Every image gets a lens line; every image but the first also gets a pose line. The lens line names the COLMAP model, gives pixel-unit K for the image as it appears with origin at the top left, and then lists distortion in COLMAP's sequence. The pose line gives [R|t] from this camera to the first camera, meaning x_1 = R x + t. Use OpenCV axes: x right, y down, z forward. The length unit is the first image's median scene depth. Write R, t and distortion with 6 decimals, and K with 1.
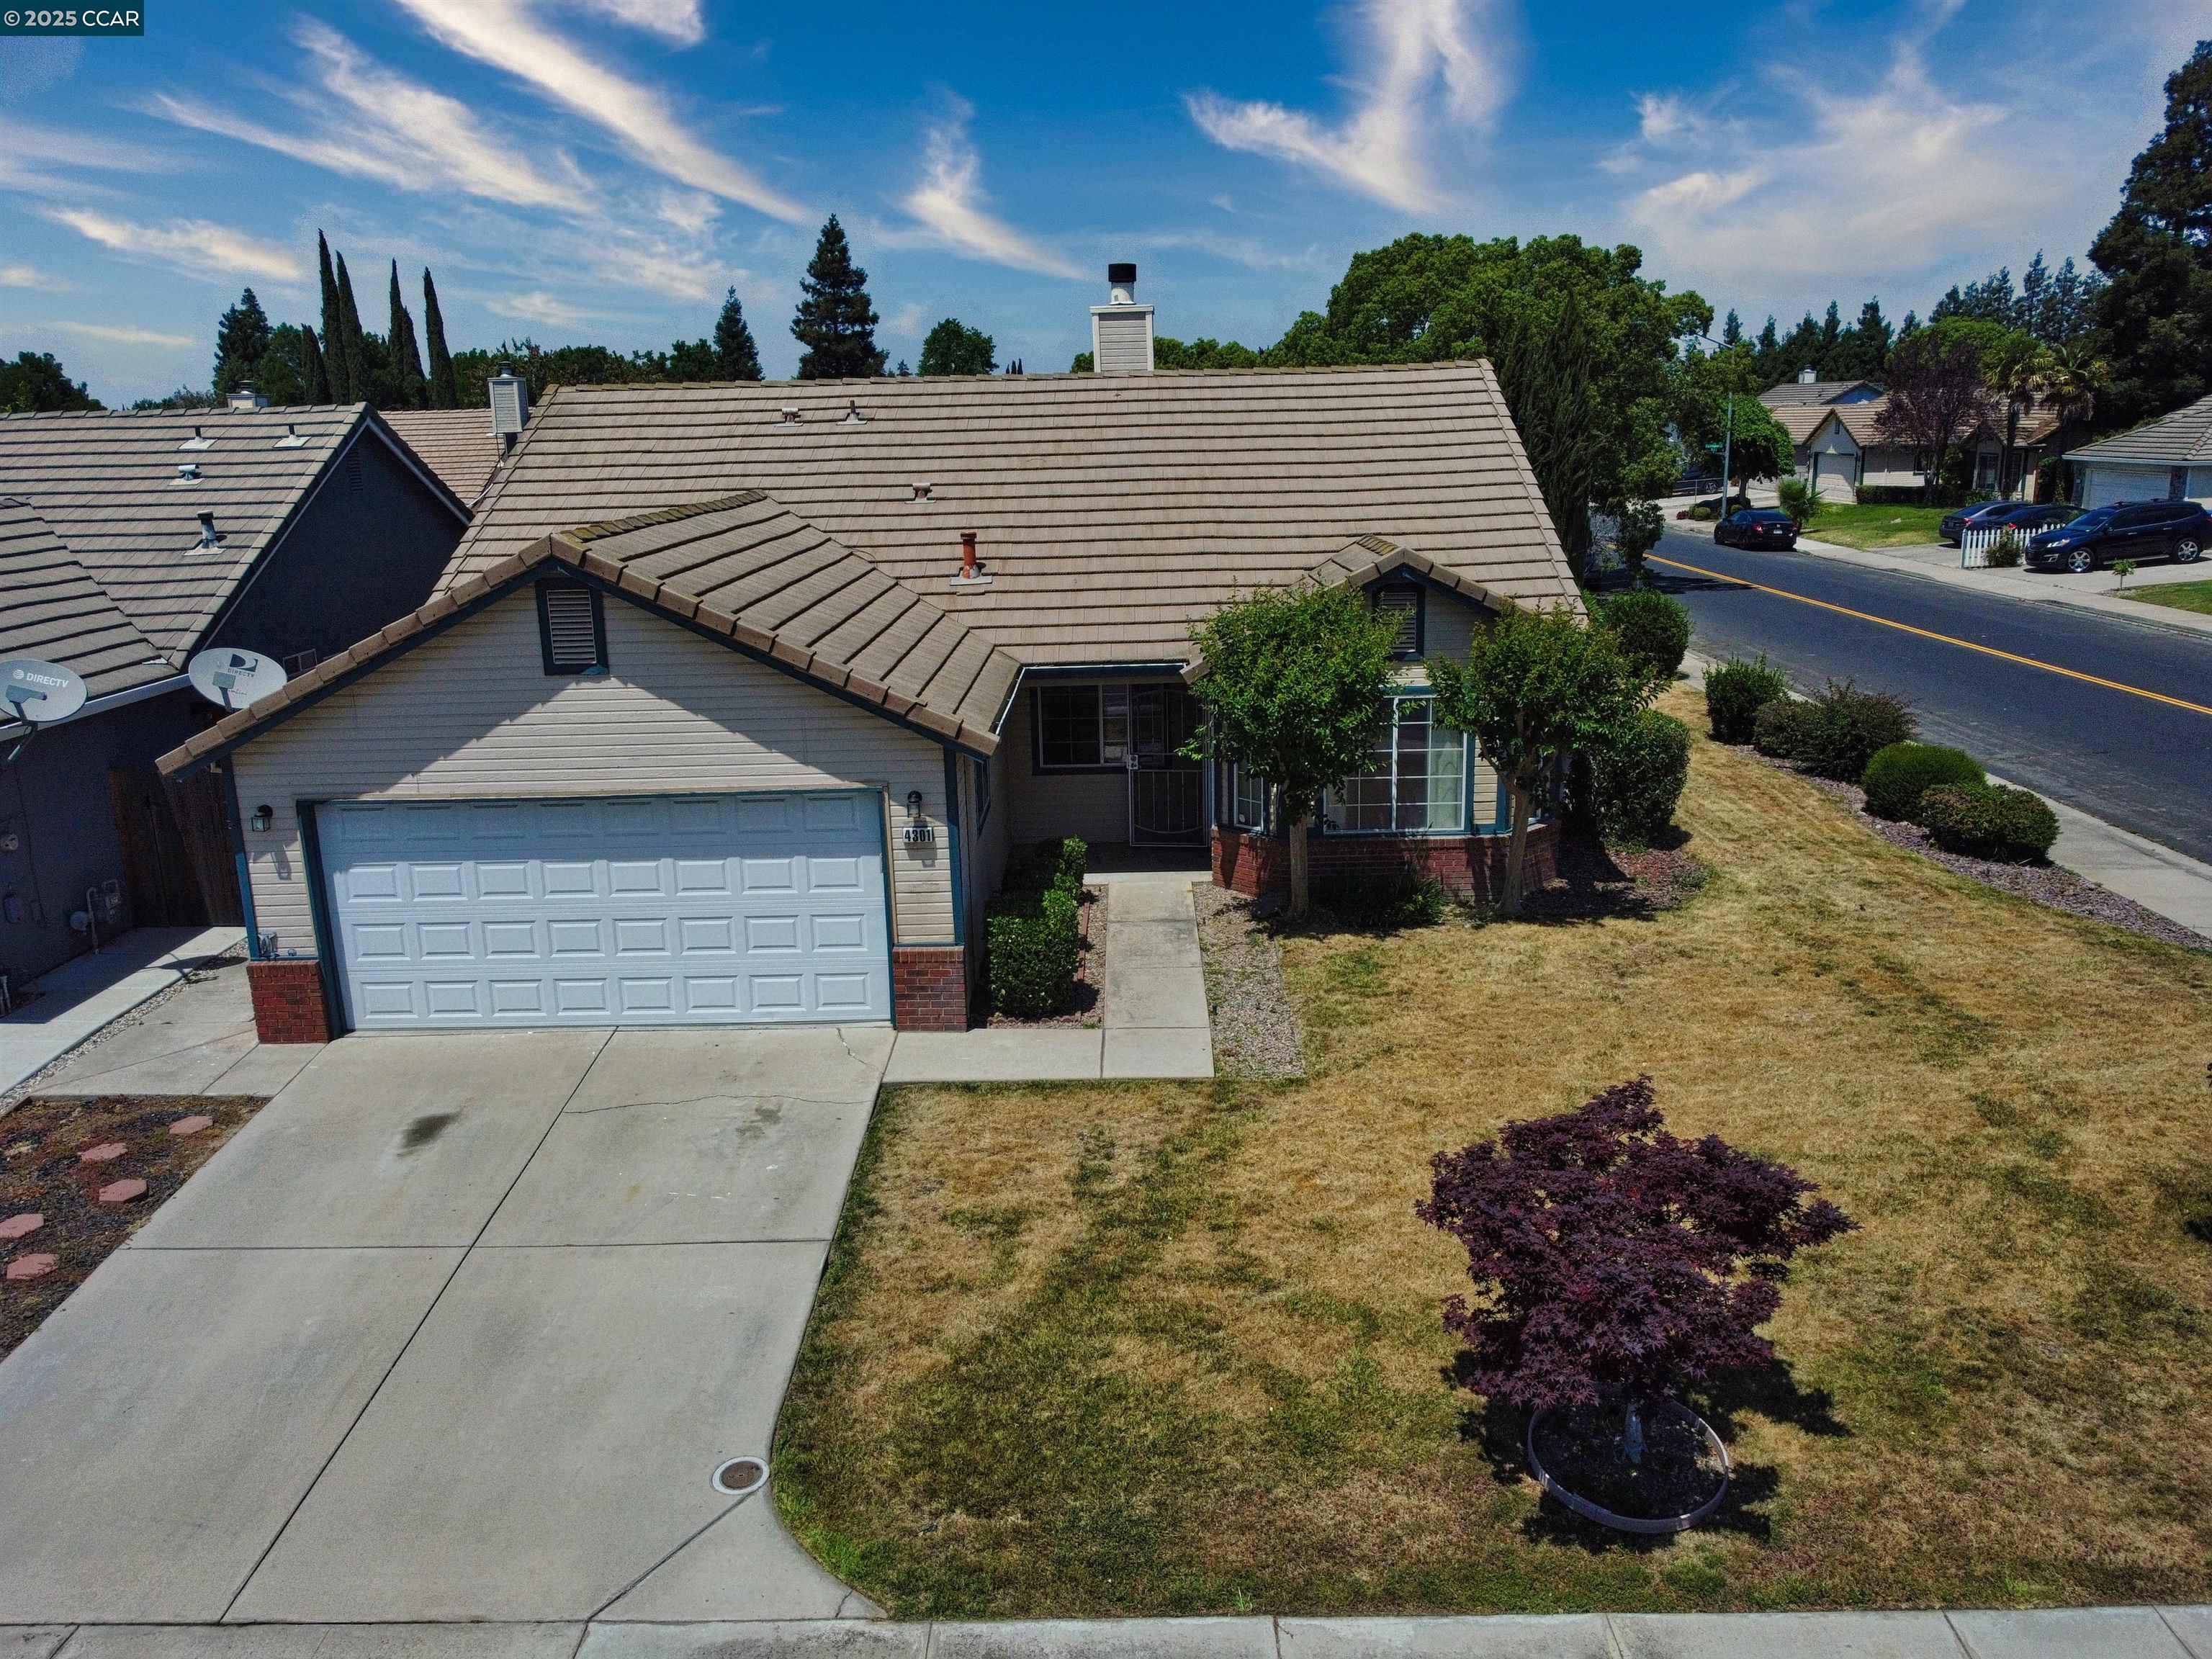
lens RADIAL K [[1675.8, 0, 1106.0], [0, 1675.8, 829.5], [0, 0, 1]] dist [-0.004768, -0.001303]
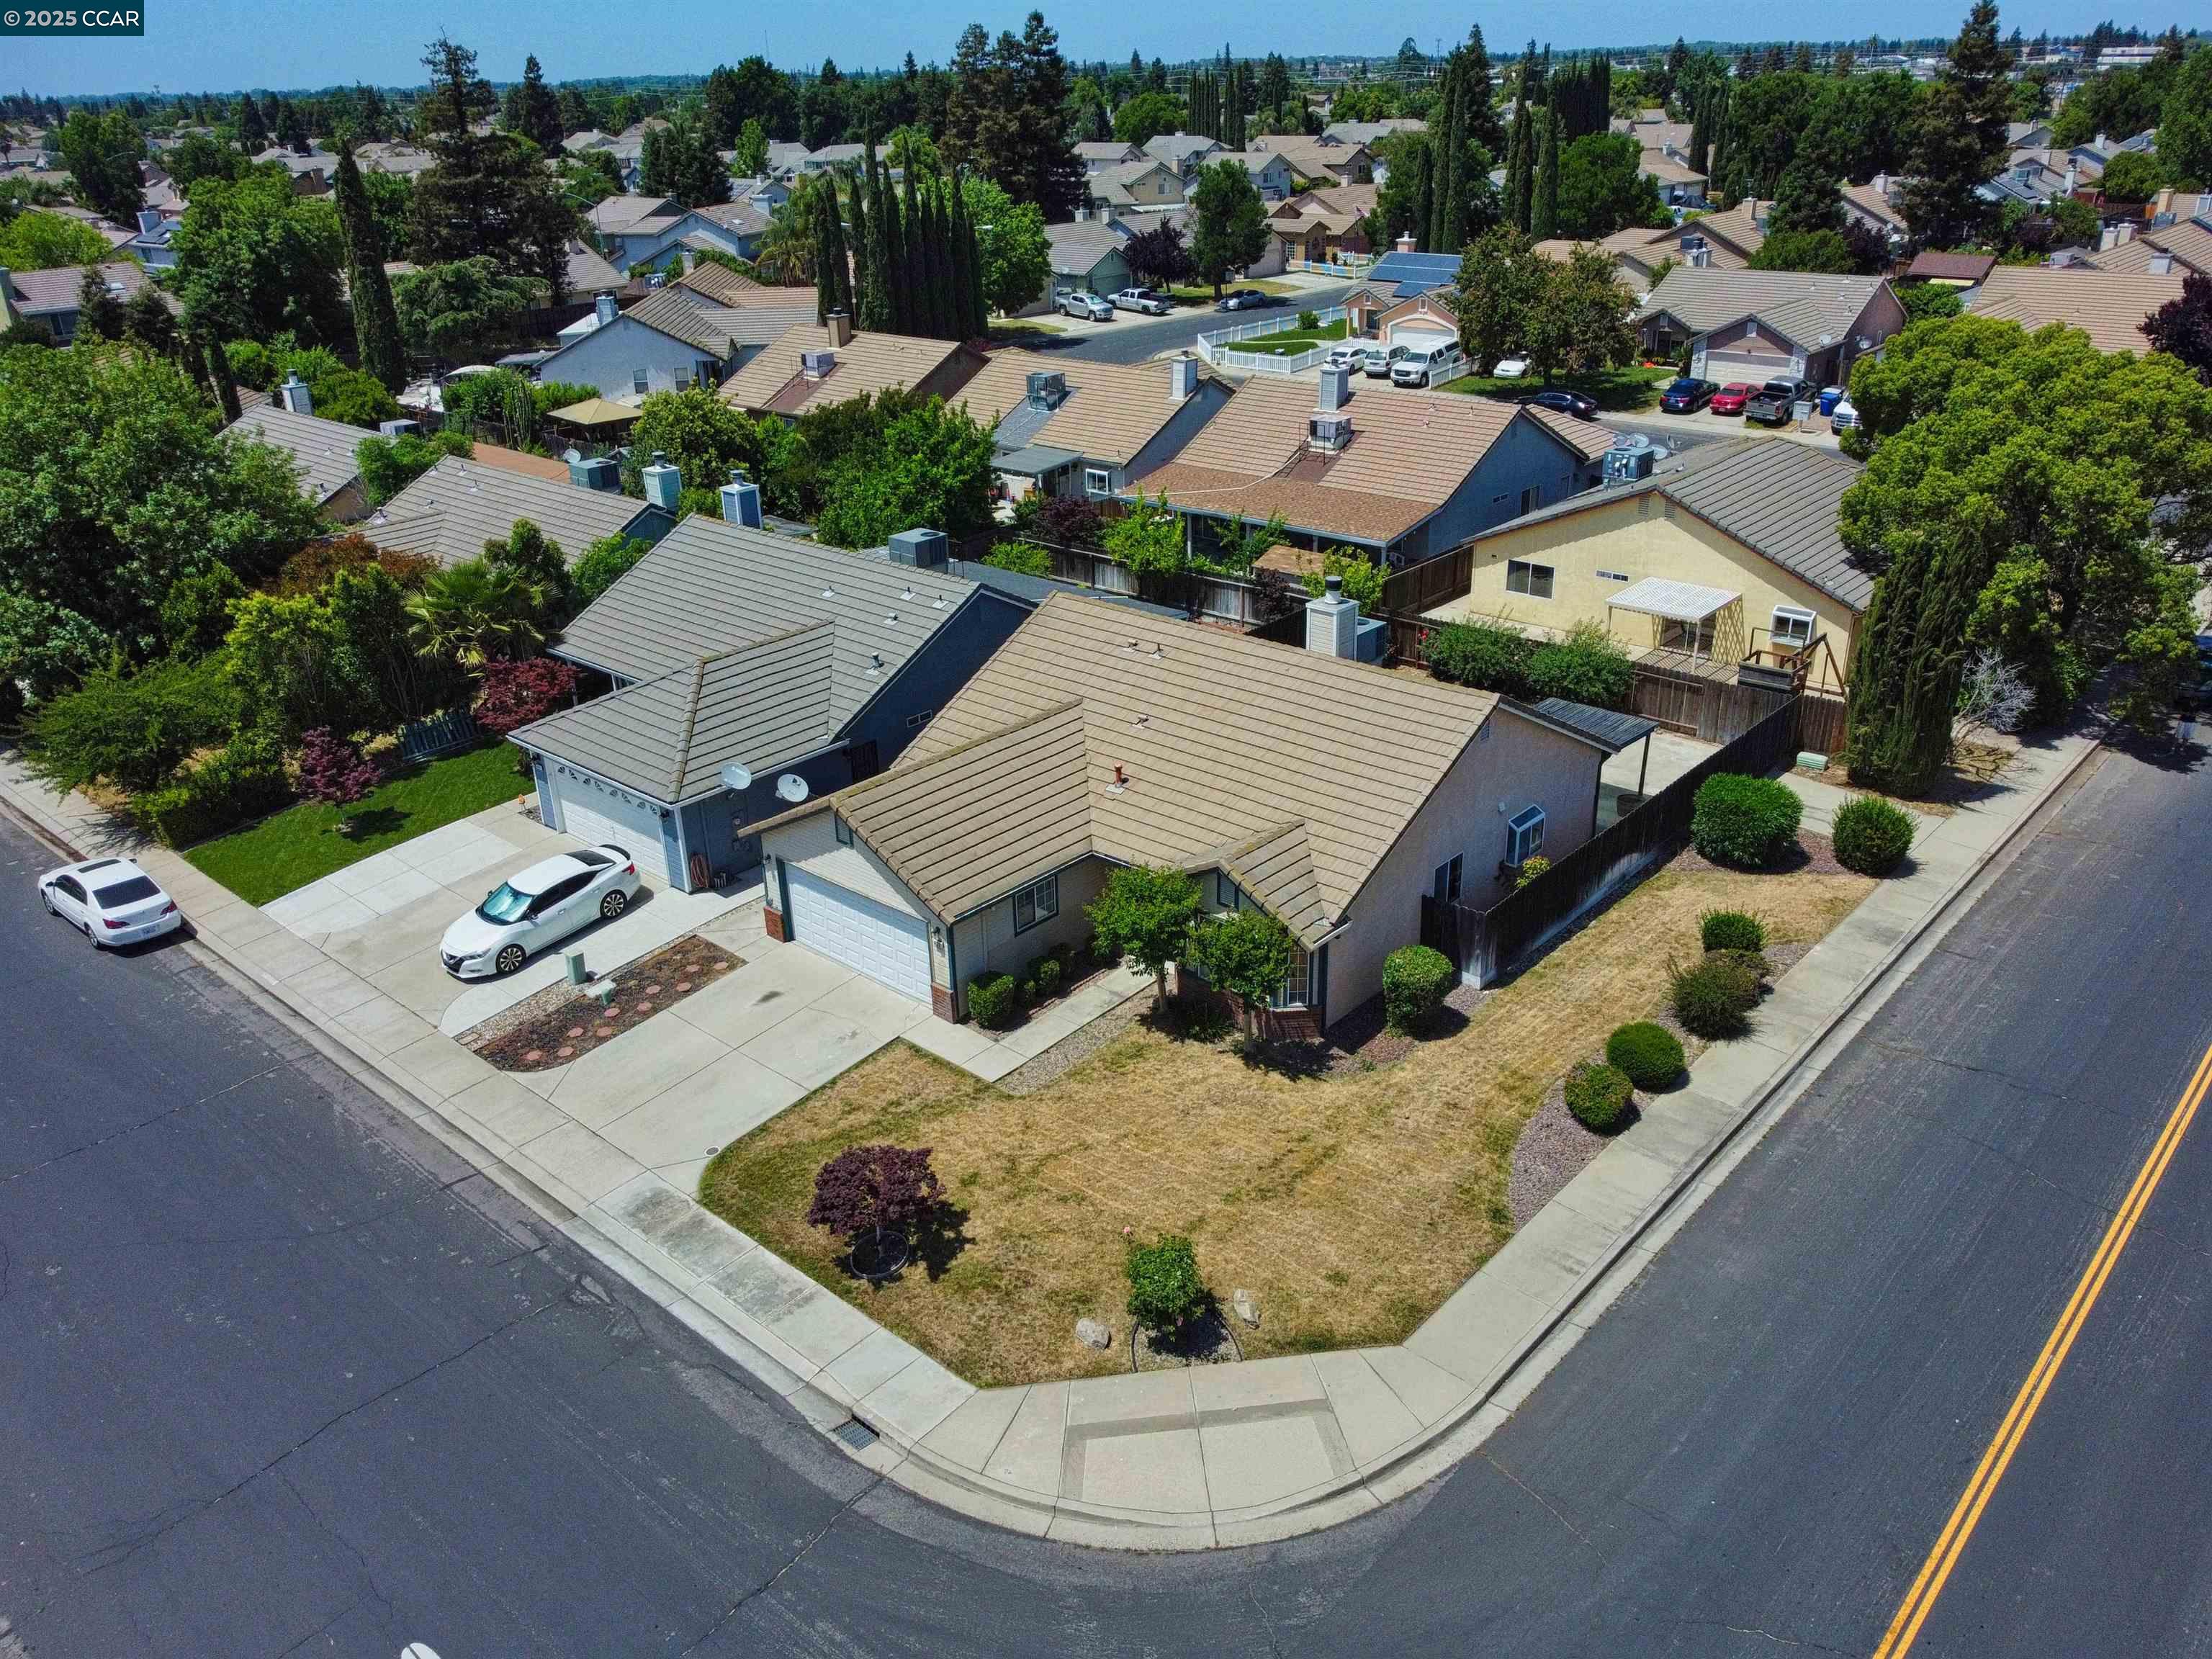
lens RADIAL K [[1675.8, 0, 1106.0], [0, 1675.8, 829.5], [0, 0, 1]] dist [-0.004768, -0.001303]
pose [[0.753336, 0.277903, -0.596033, 1.454665], [-0.151961, 0.955358, 0.253374, -0.798224], [0.639838, -0.100302, 0.761936, -0.666951]]
